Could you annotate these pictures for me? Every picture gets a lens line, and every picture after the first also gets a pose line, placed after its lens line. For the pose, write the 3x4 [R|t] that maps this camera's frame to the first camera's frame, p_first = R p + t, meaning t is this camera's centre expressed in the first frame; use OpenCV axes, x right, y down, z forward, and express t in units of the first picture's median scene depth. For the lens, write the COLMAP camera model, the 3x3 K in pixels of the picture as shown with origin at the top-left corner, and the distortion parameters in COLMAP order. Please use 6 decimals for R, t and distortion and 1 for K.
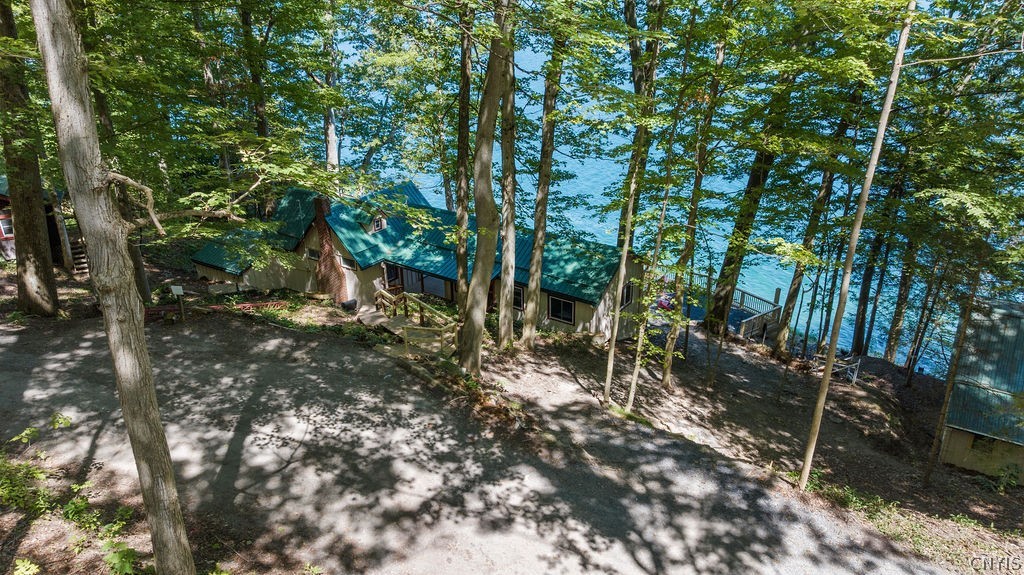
lens RADIAL K [[724.1, 0, 511.8], [0, 724.1, 287.4], [0, 0, 1]] dist [-0.020070, 0.032974]
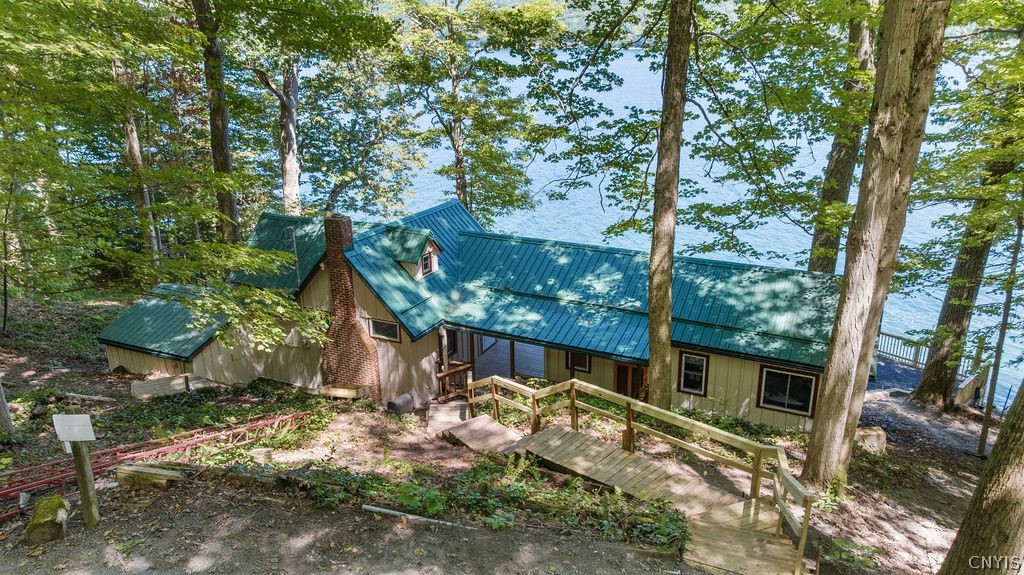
lens RADIAL K [[724.1, 0, 512.4], [0, 724.1, 288.3], [0, 0, 1]] dist [-0.020070, 0.032974]
pose [[0.992101, -0.041860, 0.118248, -0.192402], [0.052338, 0.994838, -0.086935, -0.011425], [-0.113998, 0.092437, 0.989171, 0.413262]]
